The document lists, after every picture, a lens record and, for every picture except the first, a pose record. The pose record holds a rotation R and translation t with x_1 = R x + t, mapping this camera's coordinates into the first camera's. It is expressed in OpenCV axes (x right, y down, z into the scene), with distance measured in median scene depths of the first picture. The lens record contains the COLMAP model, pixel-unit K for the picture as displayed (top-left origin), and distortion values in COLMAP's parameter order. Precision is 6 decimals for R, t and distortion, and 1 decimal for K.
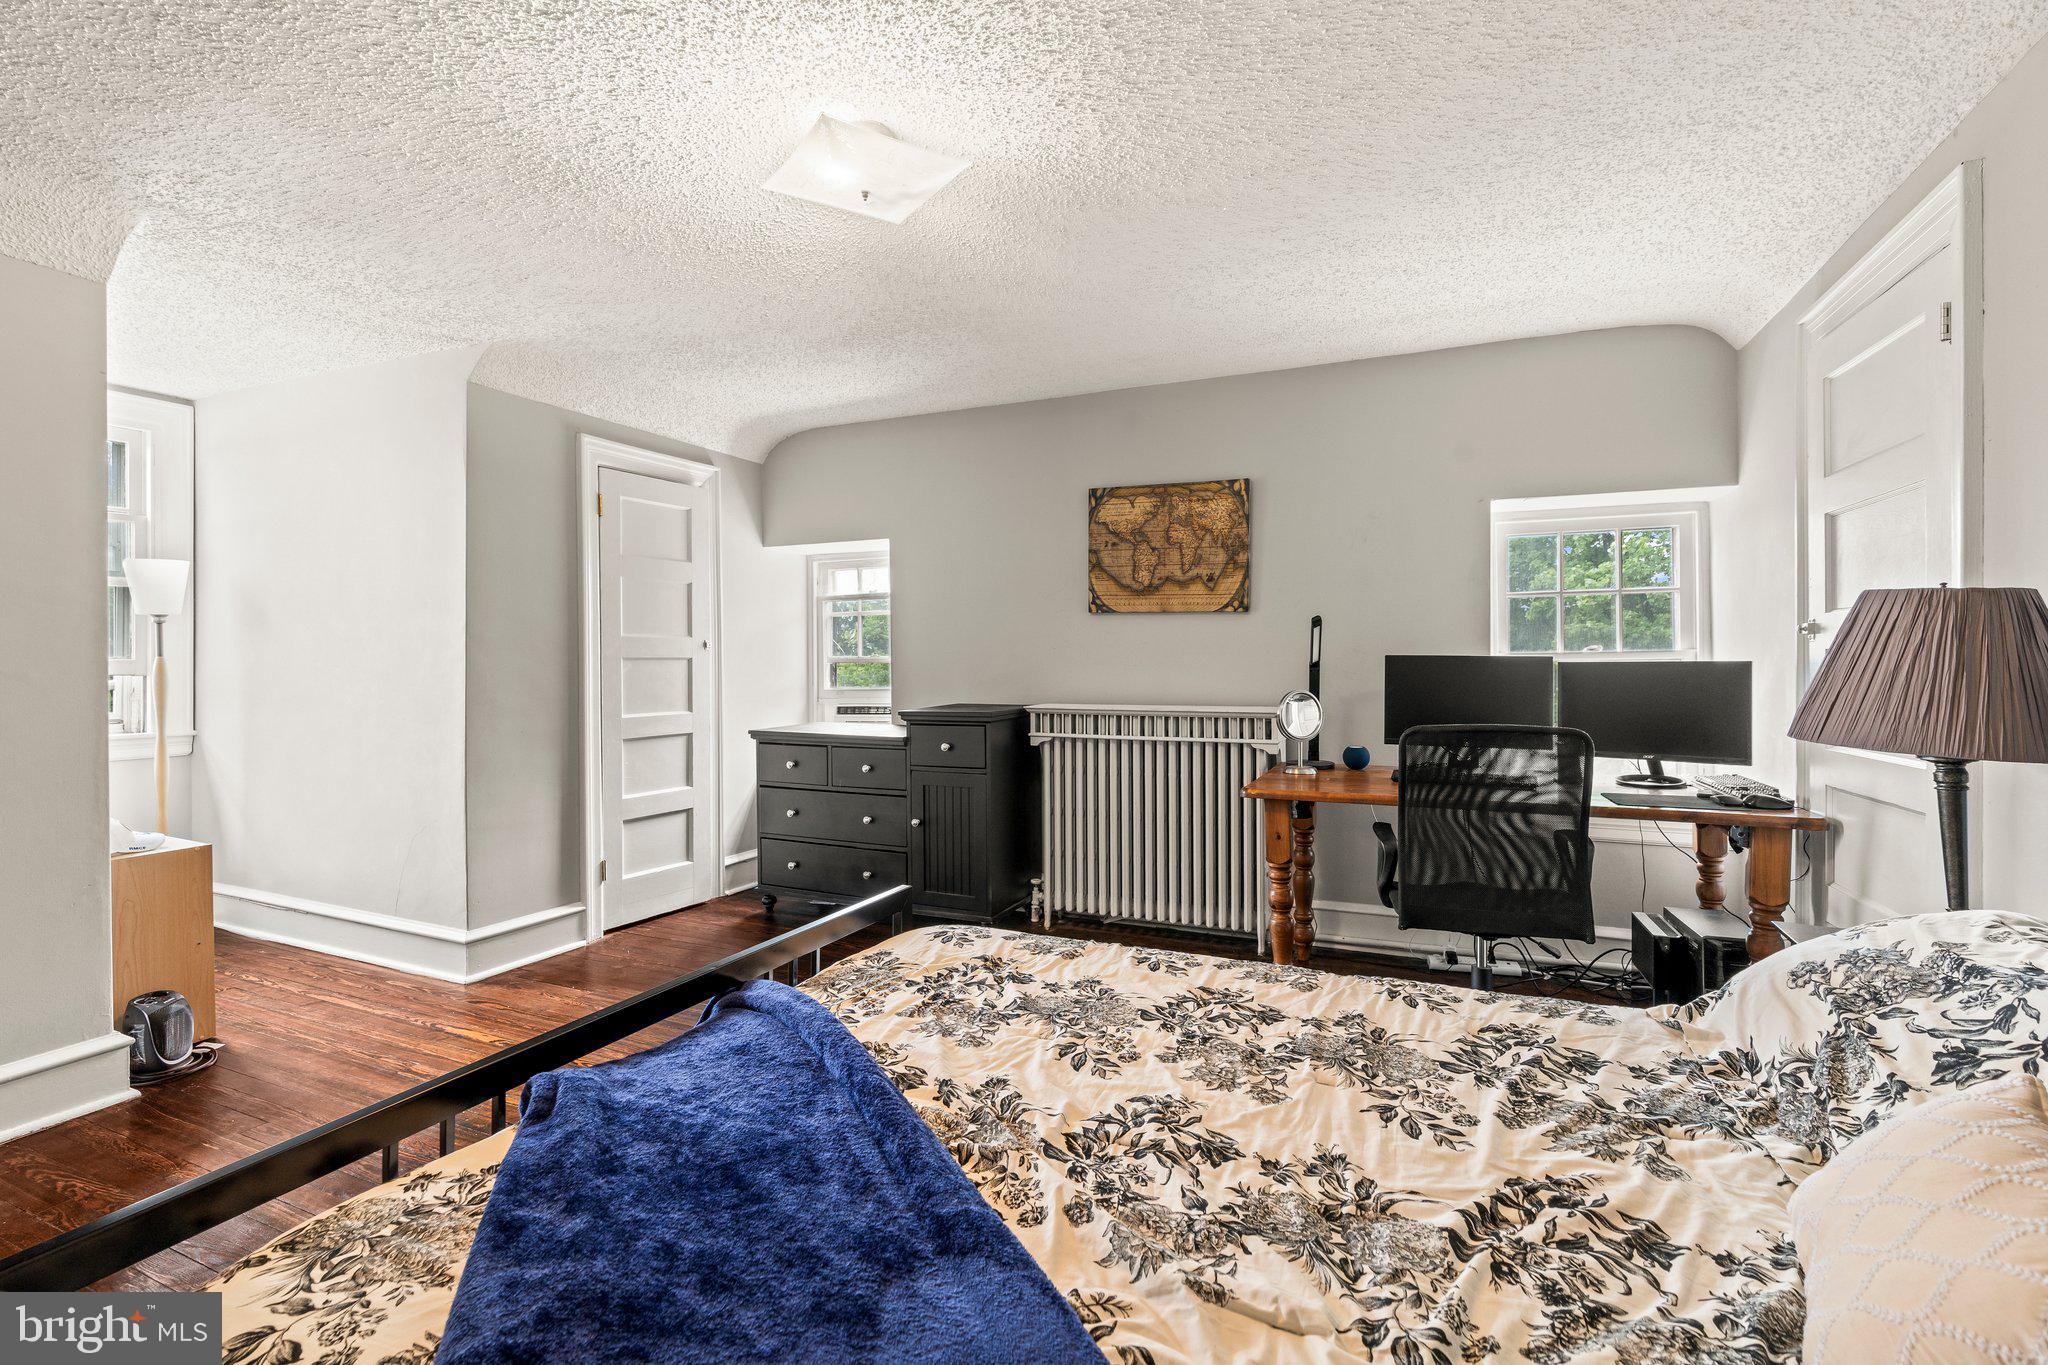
lens RADIAL K [[935.2, 0, 1019.6], [0, 935.2, 668.8], [0, 0, 1]] dist [-0.011104, 0.000729]
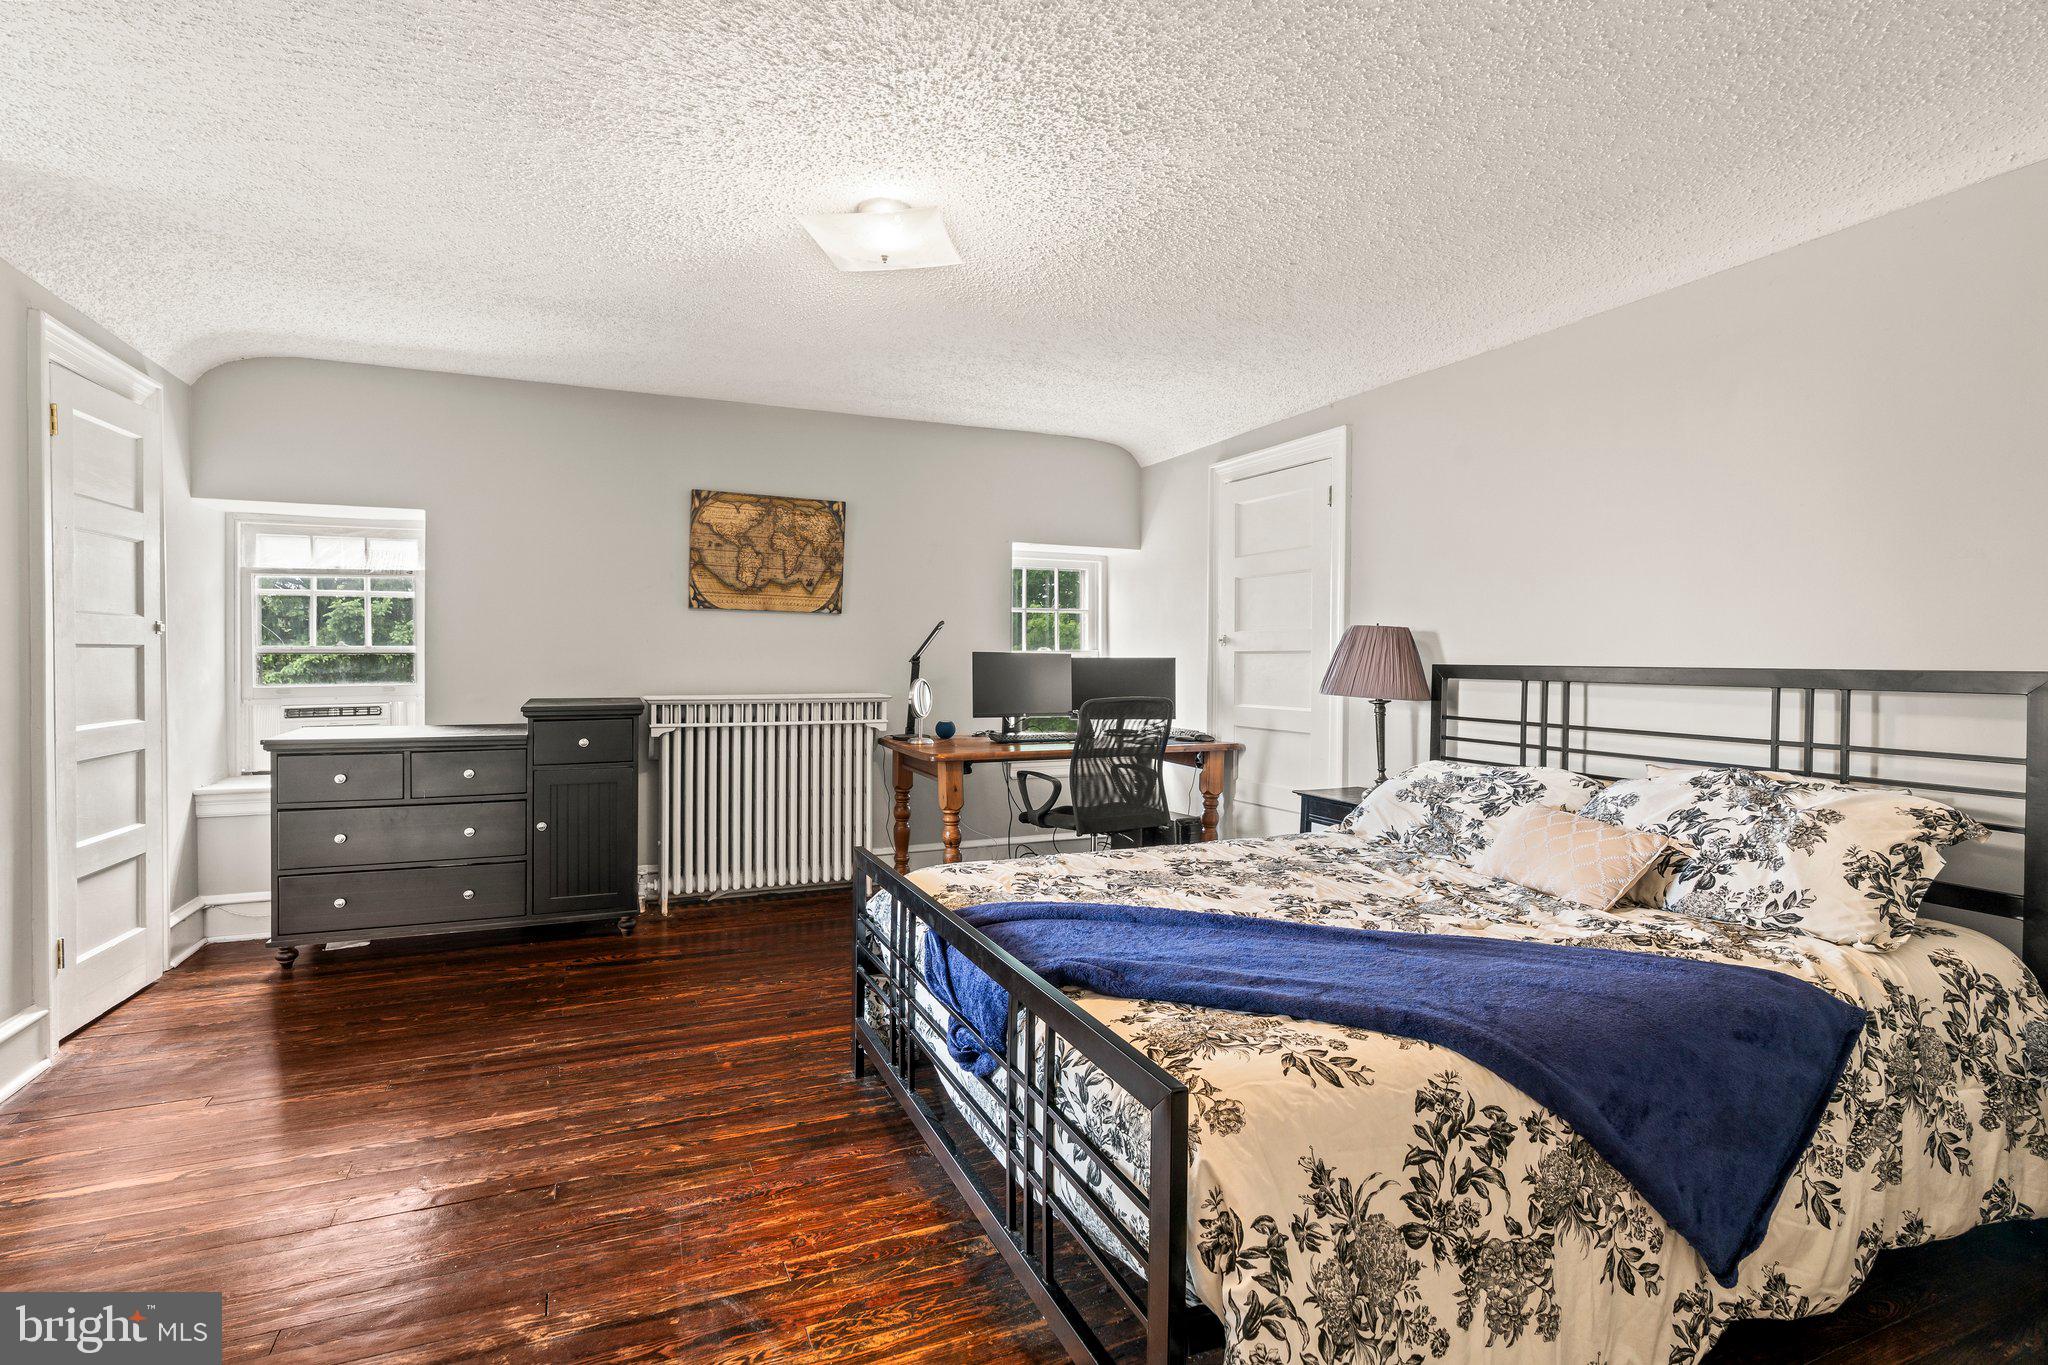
lens RADIAL K [[935.2, 0, 975.7], [0, 935.2, 673.5], [0, 0, 1]] dist [-0.011104, 0.000729]
pose [[0.696771, -0.006554, 0.717264, -0.469763], [-0.001792, 0.999939, 0.010878, 0.001616], [-0.717292, -0.008865, 0.696716, 0.045895]]
